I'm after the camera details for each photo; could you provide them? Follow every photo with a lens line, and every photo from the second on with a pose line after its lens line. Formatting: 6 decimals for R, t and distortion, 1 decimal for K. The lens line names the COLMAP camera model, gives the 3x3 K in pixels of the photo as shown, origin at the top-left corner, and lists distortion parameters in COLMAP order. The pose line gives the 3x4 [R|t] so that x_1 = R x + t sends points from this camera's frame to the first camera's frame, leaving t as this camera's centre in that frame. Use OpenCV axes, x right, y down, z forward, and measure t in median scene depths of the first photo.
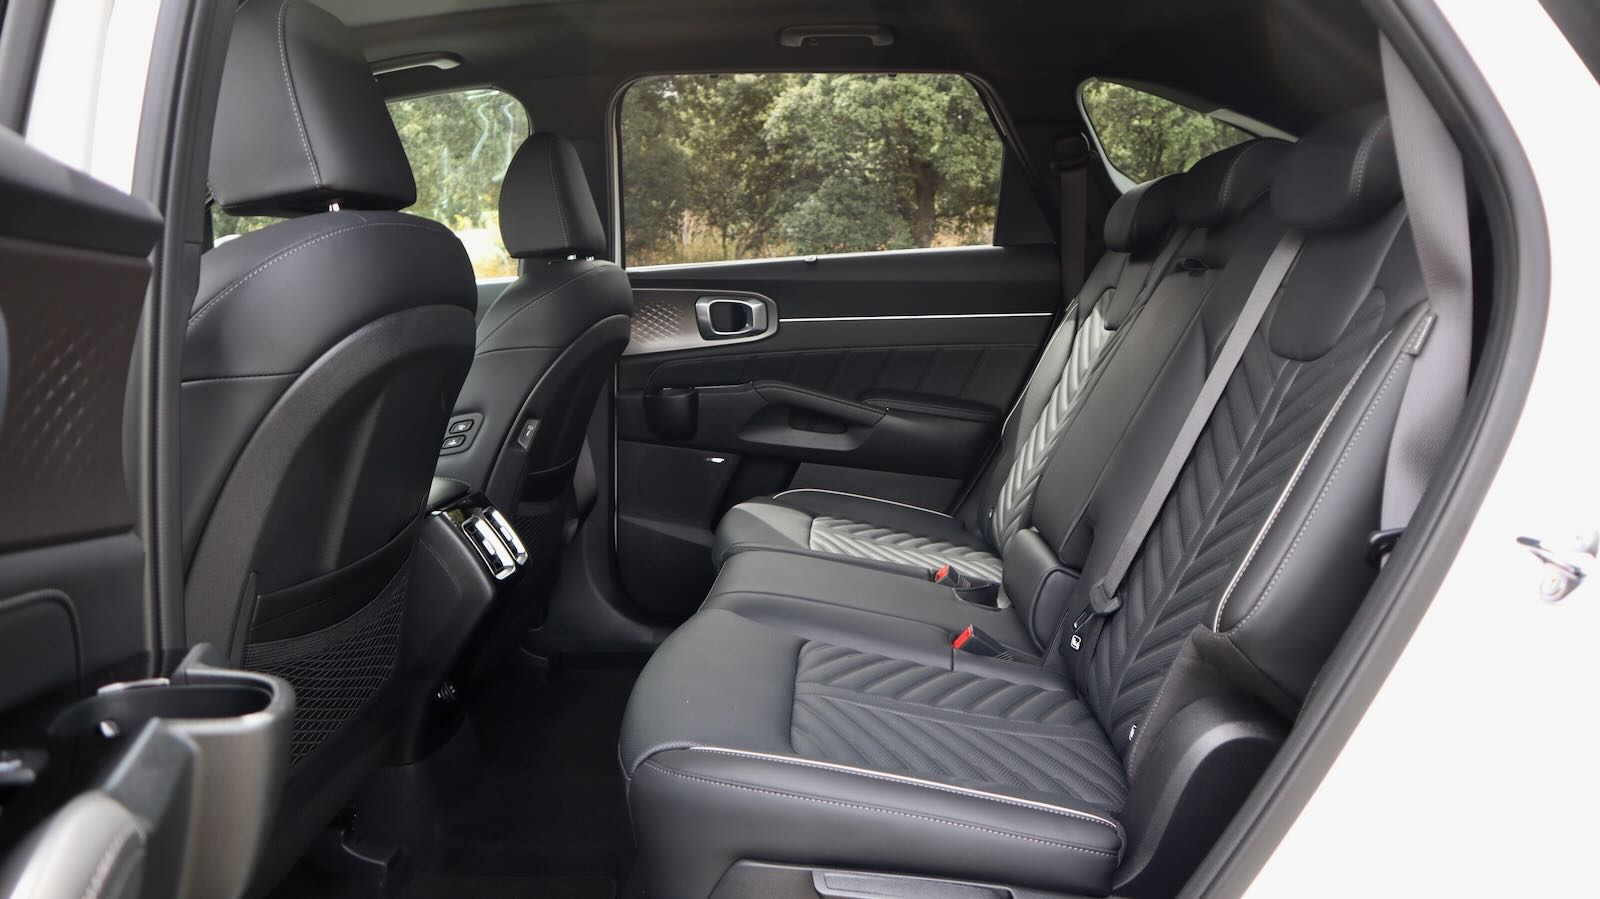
lens RADIAL K [[1119.6, 0, 800.0], [0, 1119.6, 449.5], [0, 0, 1]] dist [-0.076708, 0.009759]
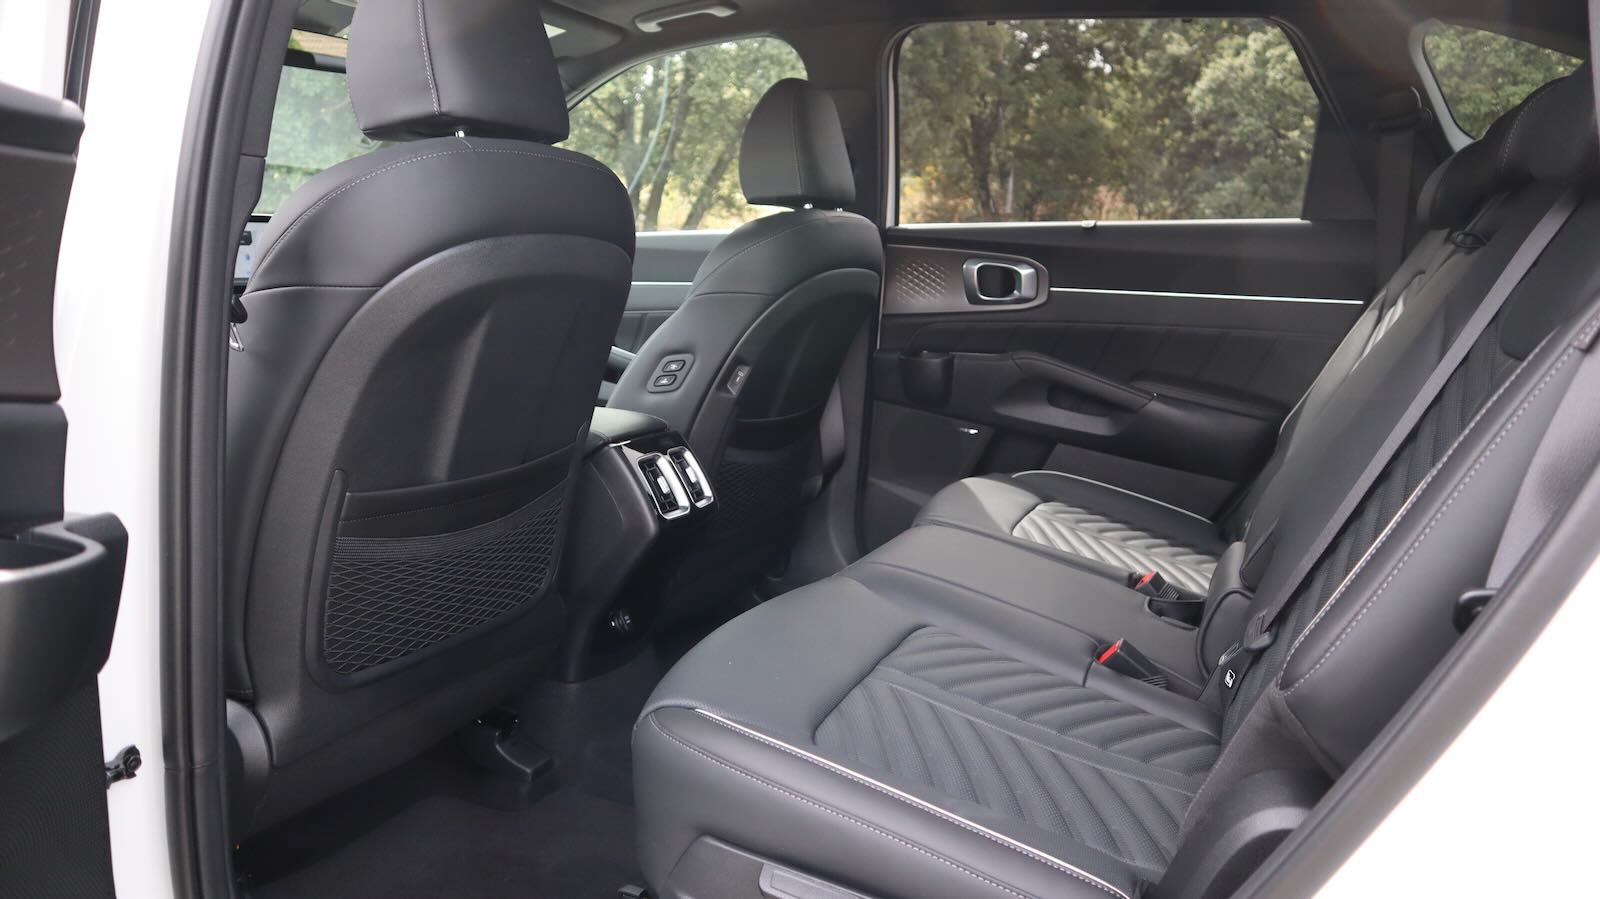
lens RADIAL K [[1119.6, 0, 800.0], [0, 1119.6, 449.5], [0, 0, 1]] dist [-0.076708, 0.009759]
pose [[0.933216, 0.112879, -0.341126, 0.118351], [-0.104578, 0.993600, 0.042690, -0.000475], [0.343762, -0.004164, 0.939048, 0.058154]]
